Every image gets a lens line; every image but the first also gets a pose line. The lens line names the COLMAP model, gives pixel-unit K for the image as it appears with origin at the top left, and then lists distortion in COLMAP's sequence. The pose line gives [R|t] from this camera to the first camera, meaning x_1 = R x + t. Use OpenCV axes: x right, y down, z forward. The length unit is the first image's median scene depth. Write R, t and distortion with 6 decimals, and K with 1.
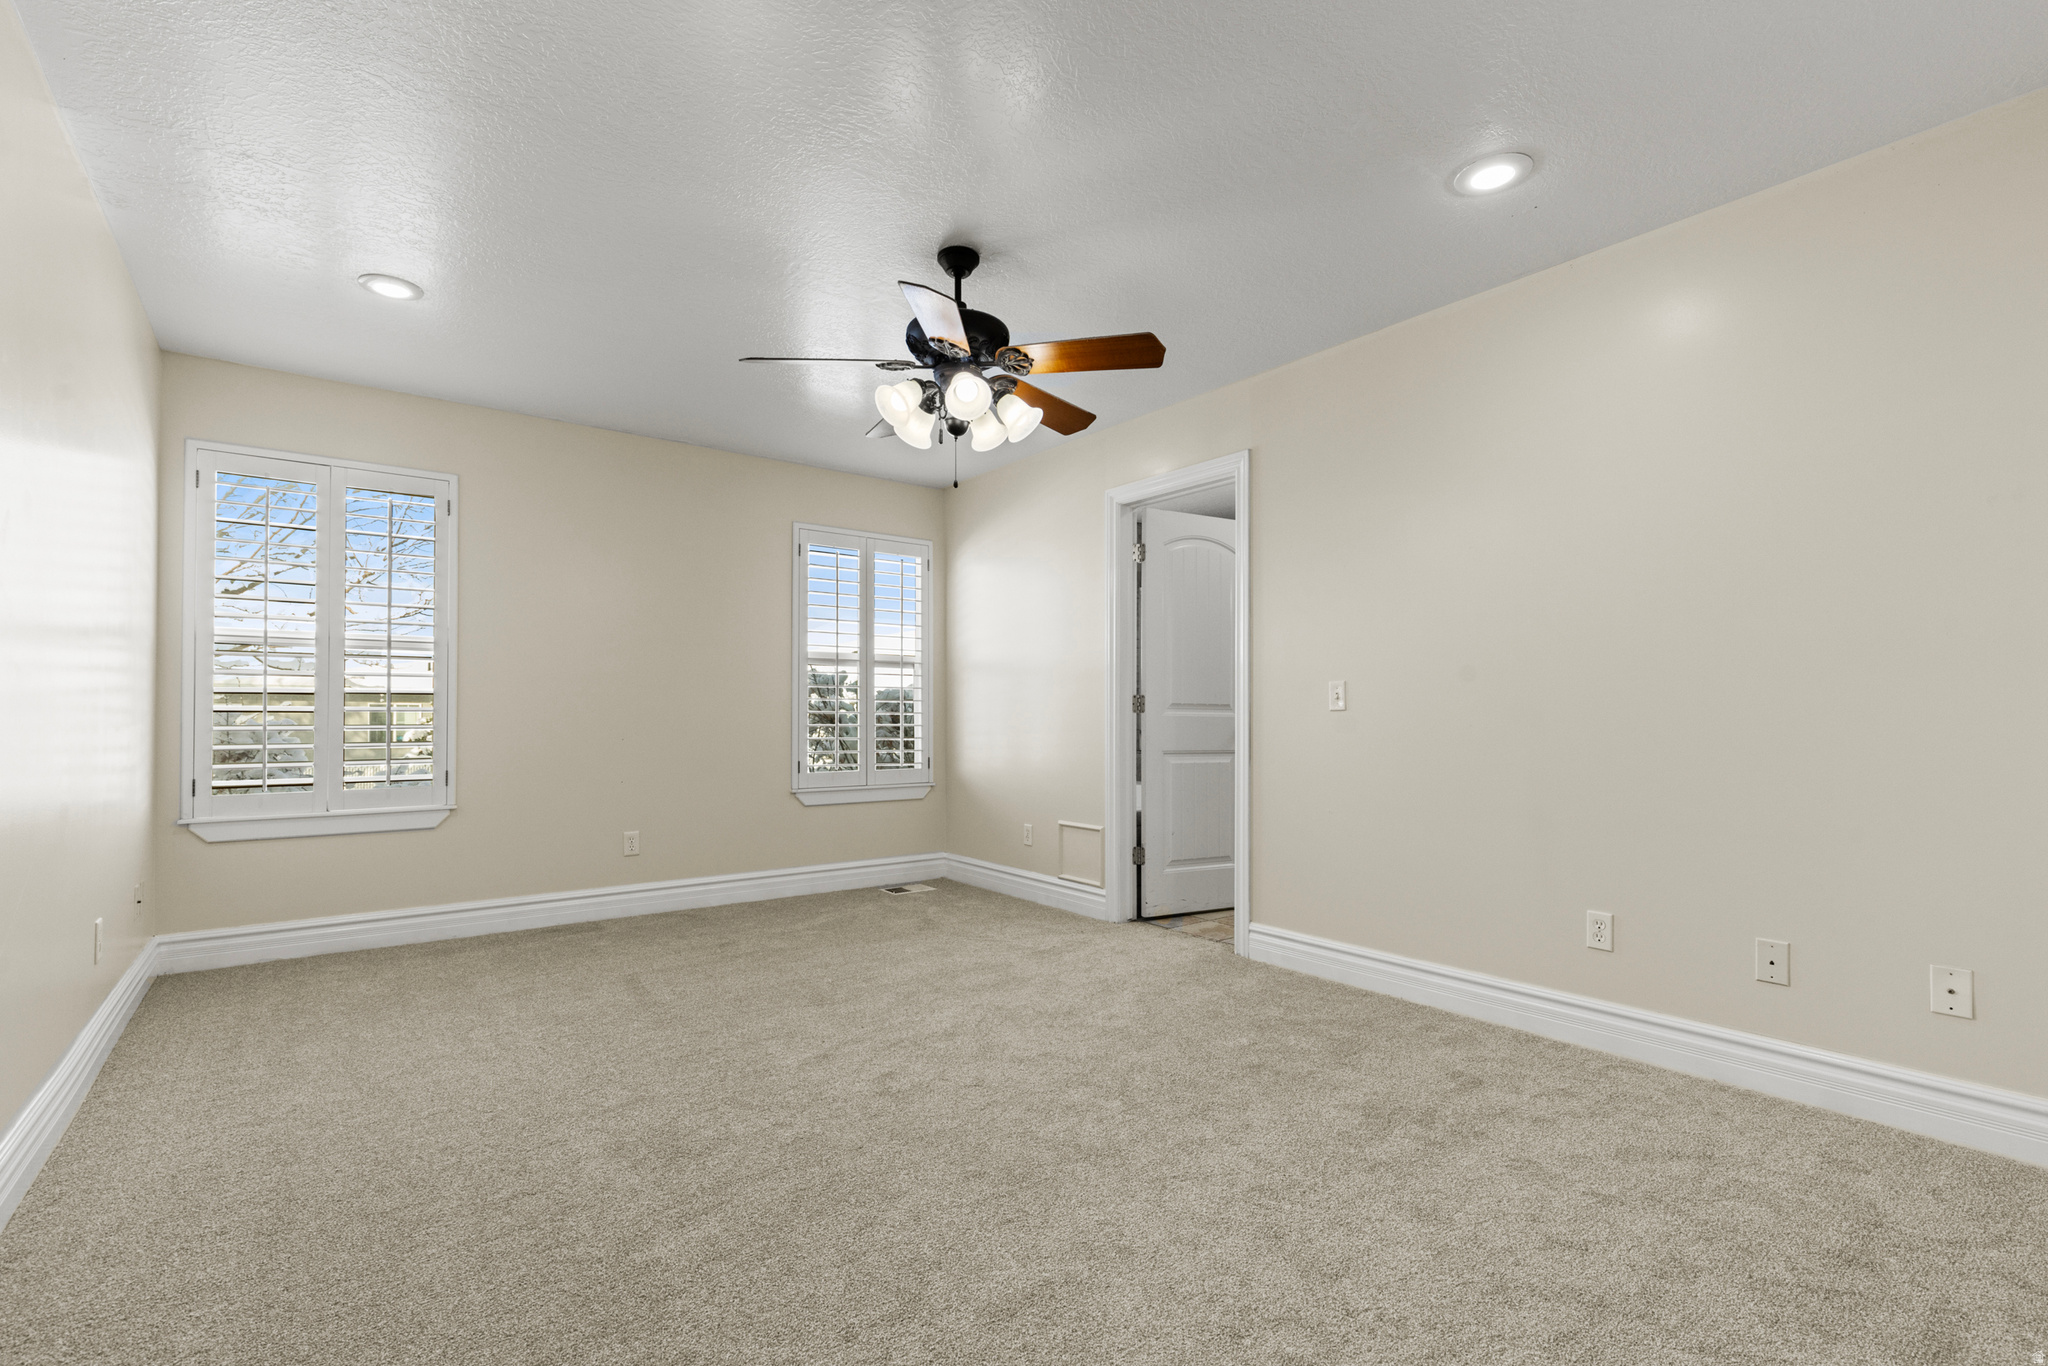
lens RADIAL K [[984.3, 0, 1024.0], [0, 984.3, 683.0], [0, 0, 1]] dist [0.017339, 0.000126]
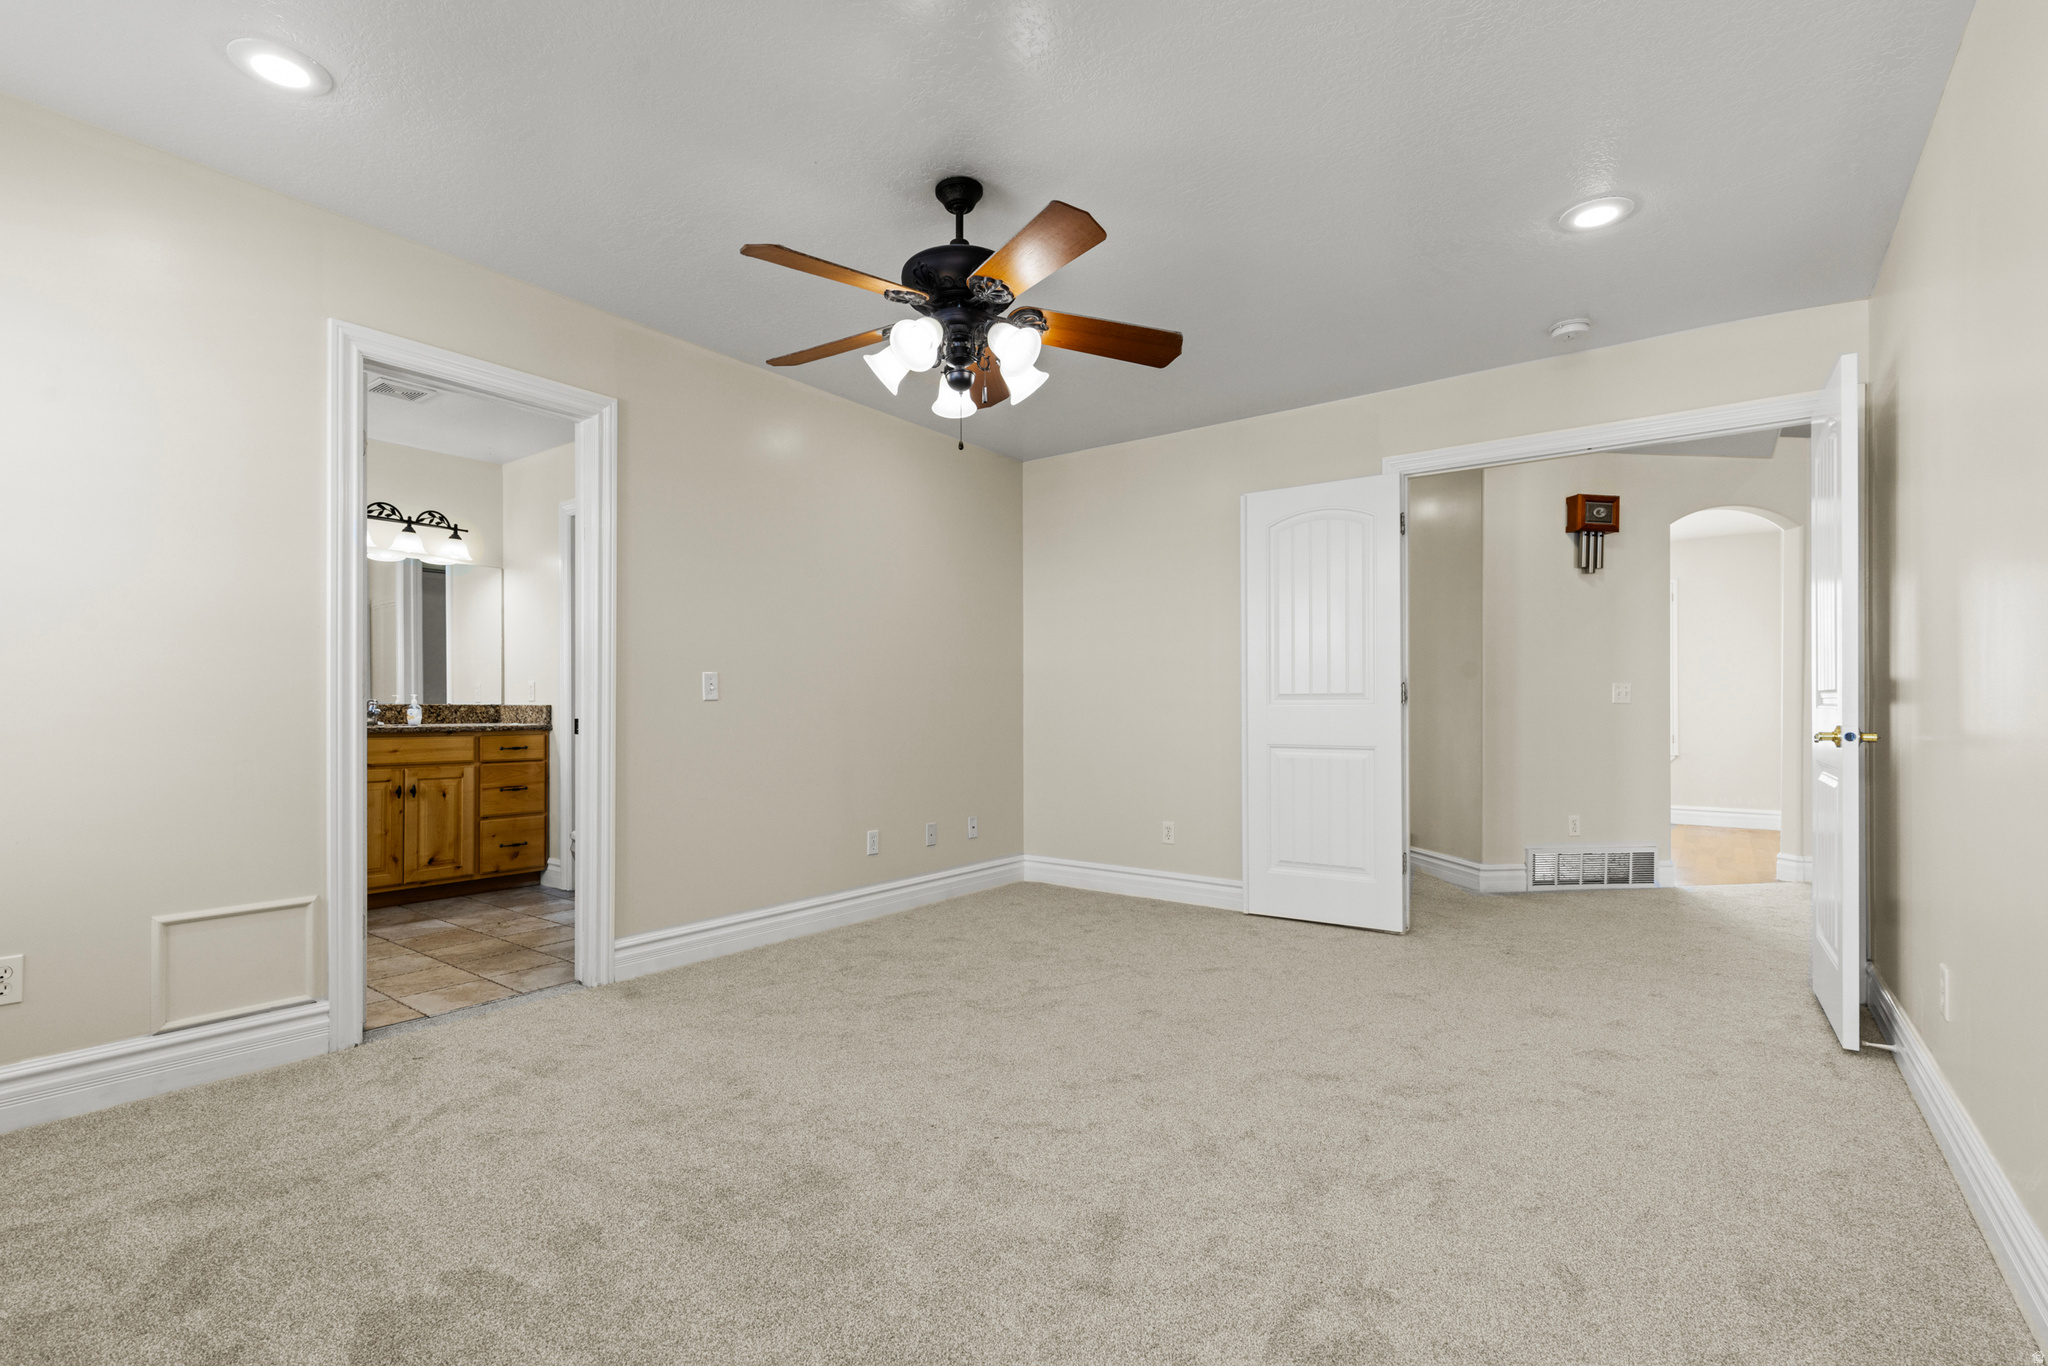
lens RADIAL K [[918.9, 0, 1032.5], [0, 918.9, 684.8], [0, 0, 1]] dist [0.001301, 0.000373]
pose [[-0.302122, 0.022090, 0.953013, -0.693092], [-0.034316, 0.998831, -0.034031, 0.031543], [-0.952651, -0.042985, -0.301011, 0.936519]]
